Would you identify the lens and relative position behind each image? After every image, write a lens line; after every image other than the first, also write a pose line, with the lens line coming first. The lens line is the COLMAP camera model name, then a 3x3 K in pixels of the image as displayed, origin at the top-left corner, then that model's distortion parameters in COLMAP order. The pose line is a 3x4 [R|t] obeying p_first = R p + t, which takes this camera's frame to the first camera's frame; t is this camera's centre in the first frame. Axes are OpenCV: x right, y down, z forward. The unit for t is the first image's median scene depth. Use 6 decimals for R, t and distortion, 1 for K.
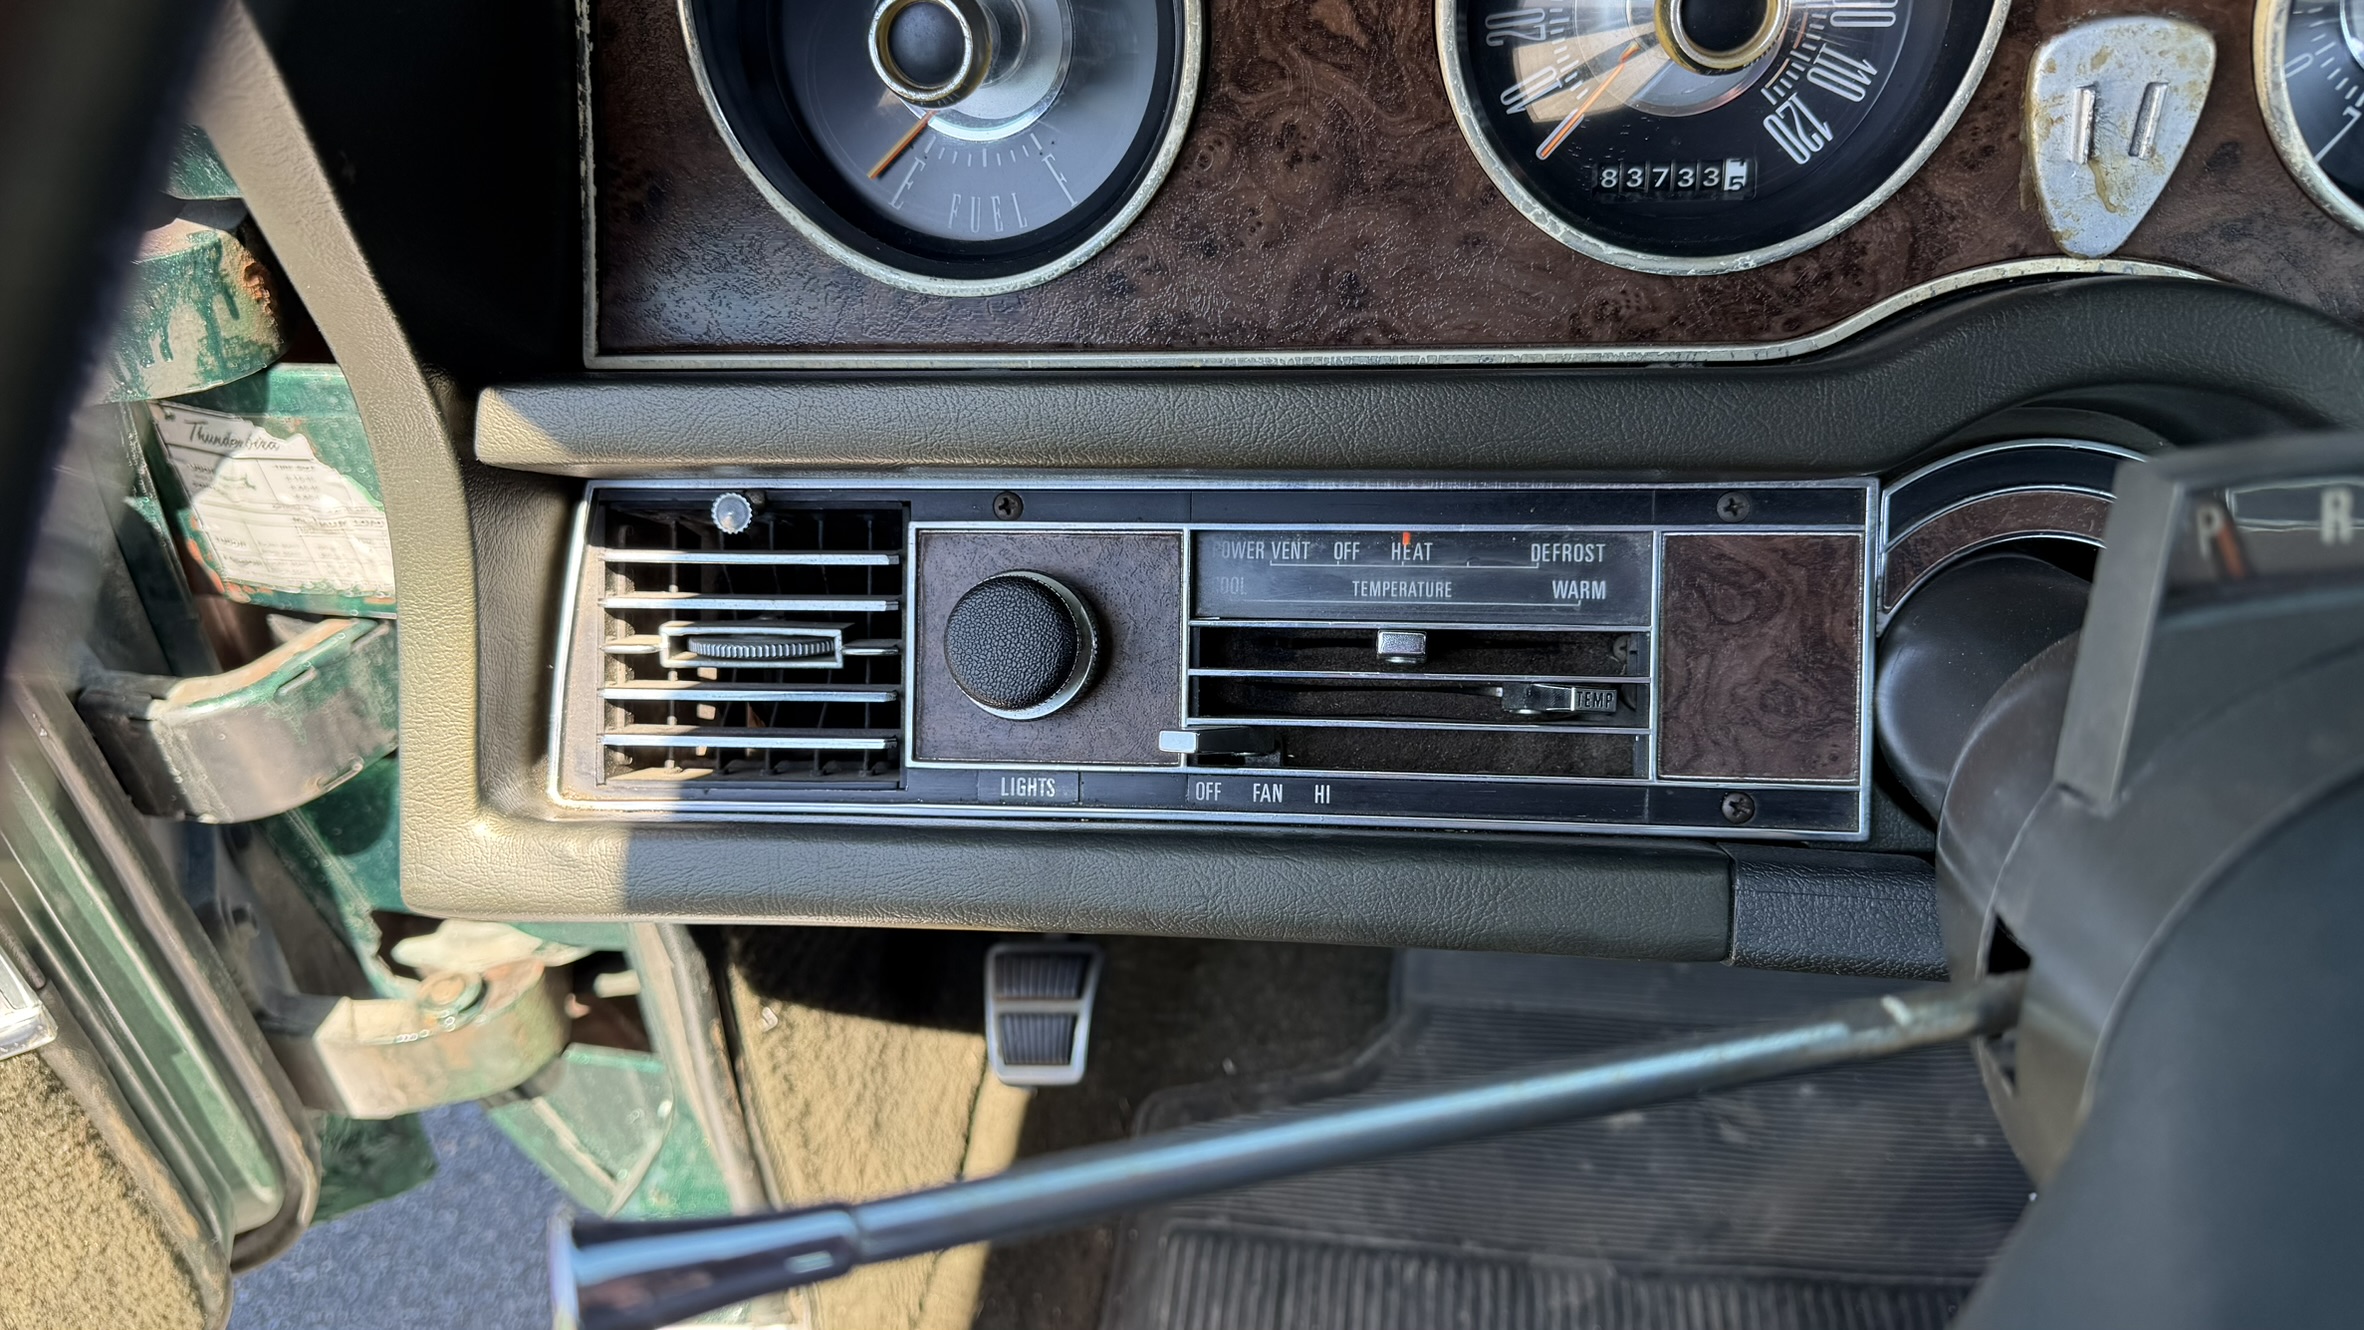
lens RADIAL K [[1717.1, 0, 1182.0], [0, 1717.1, 665.0], [0, 0, 1]] dist [0.051711, -0.091443]
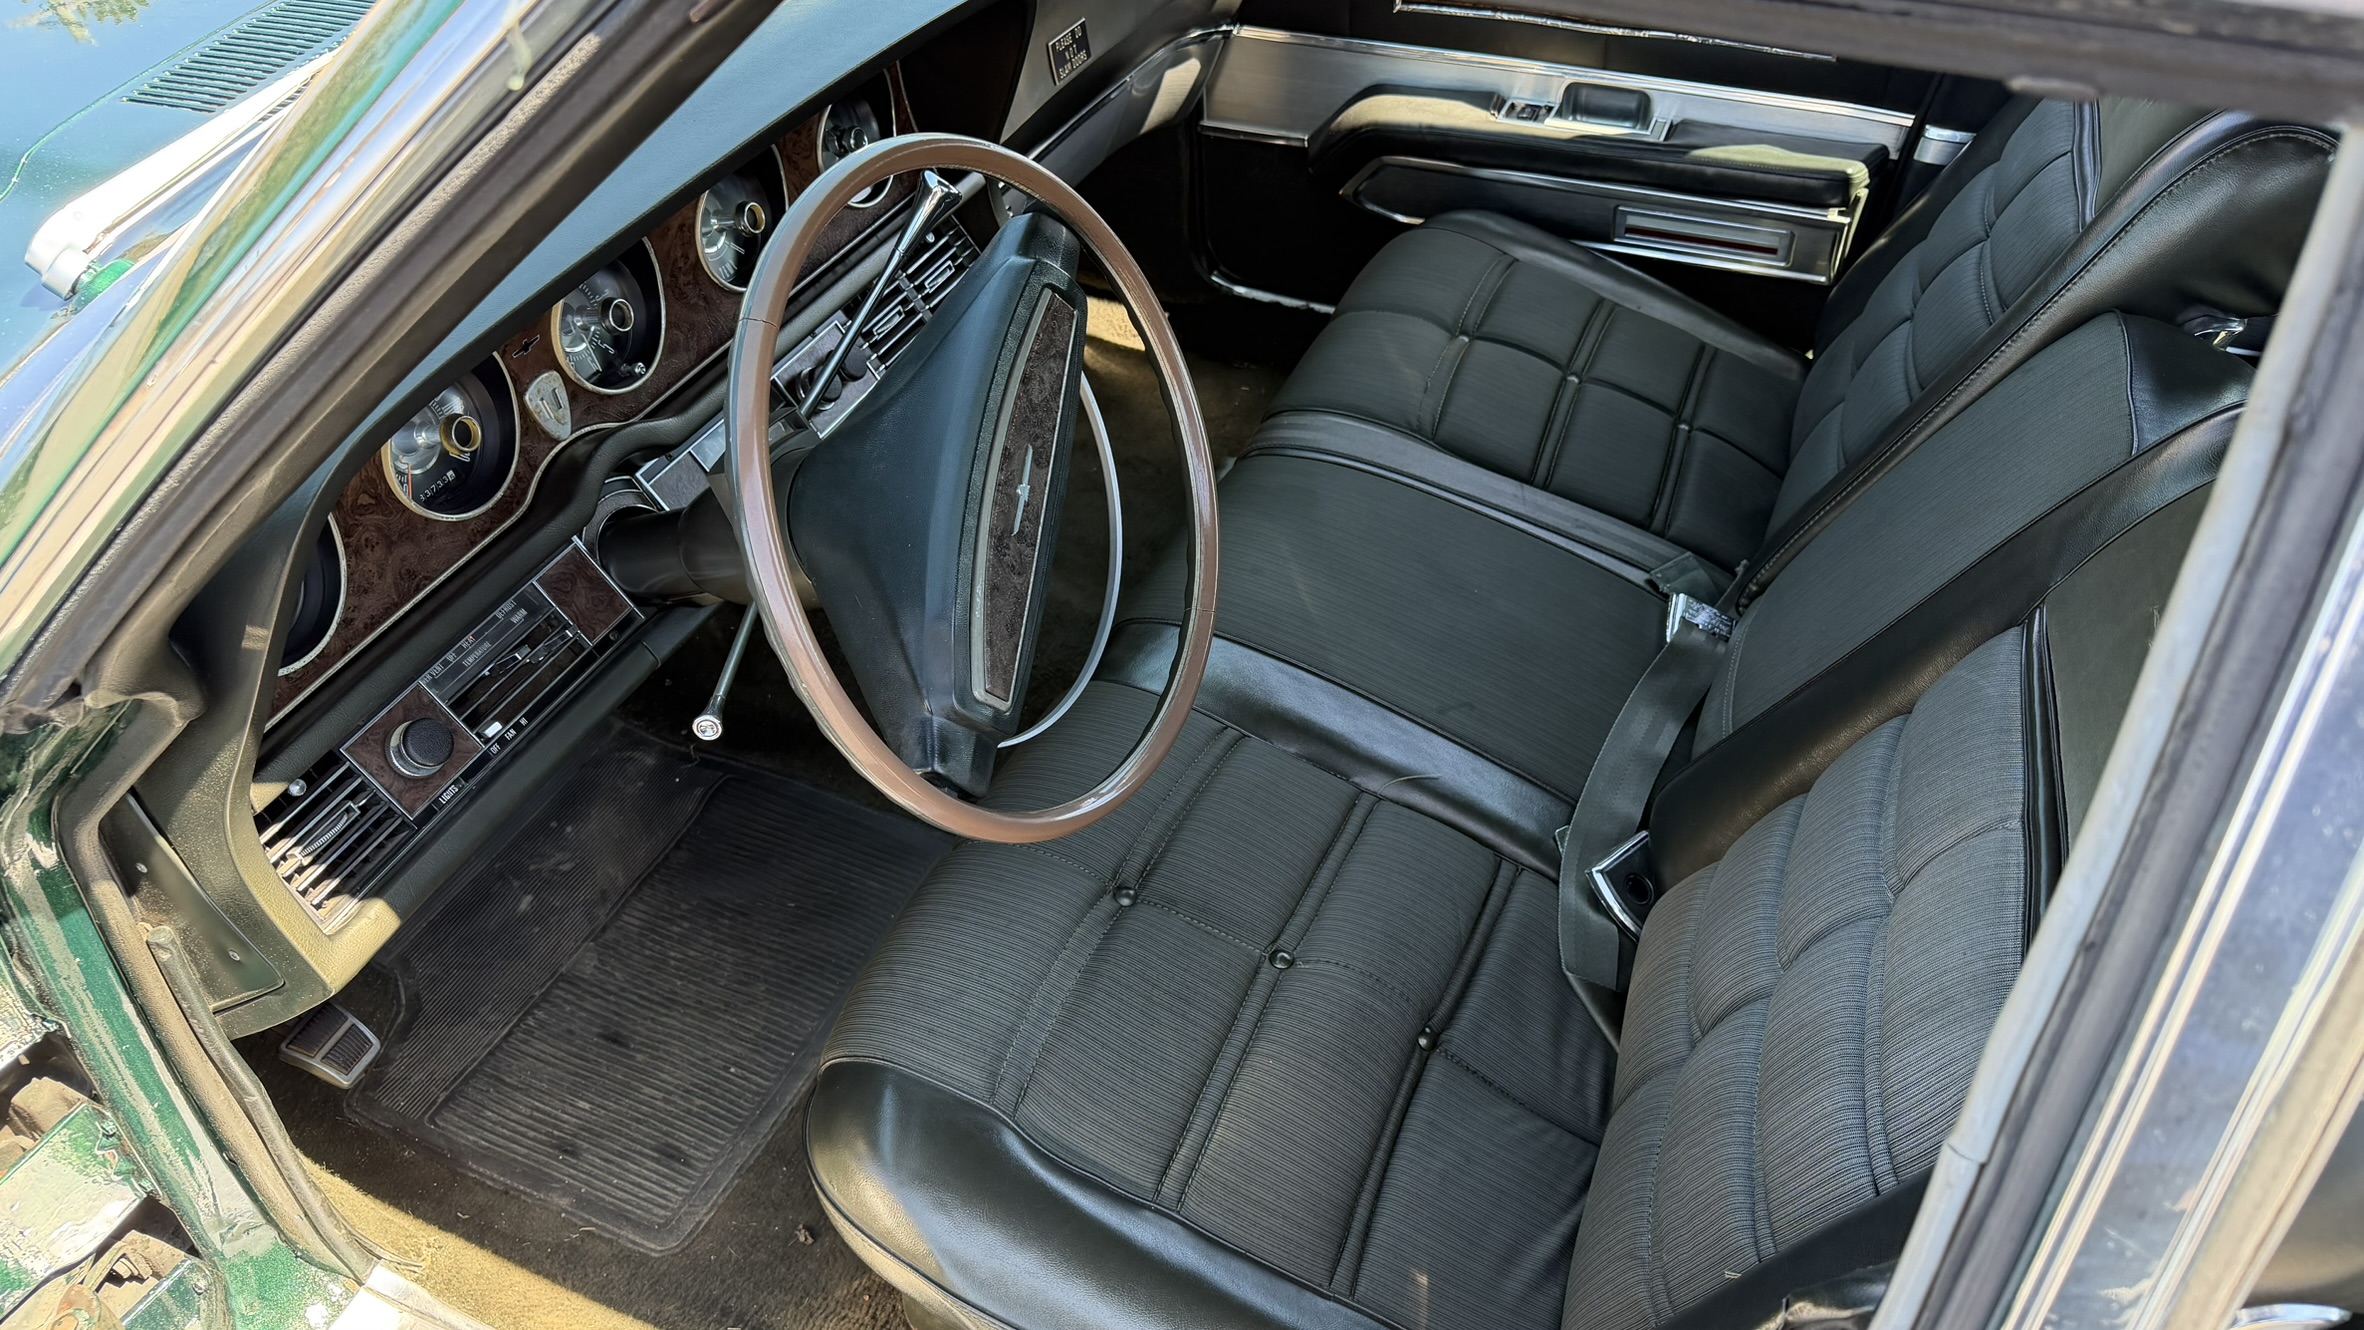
lens RADIAL K [[1717.1, 0, 1182.0], [0, 1717.1, 665.0], [0, 0, 1]] dist [0.051711, -0.091443]
pose [[0.266103, -0.574181, 0.774278, -1.779119], [0.581034, 0.736460, 0.346448, -0.348018], [-0.769148, 0.357691, 0.529592, -1.346616]]
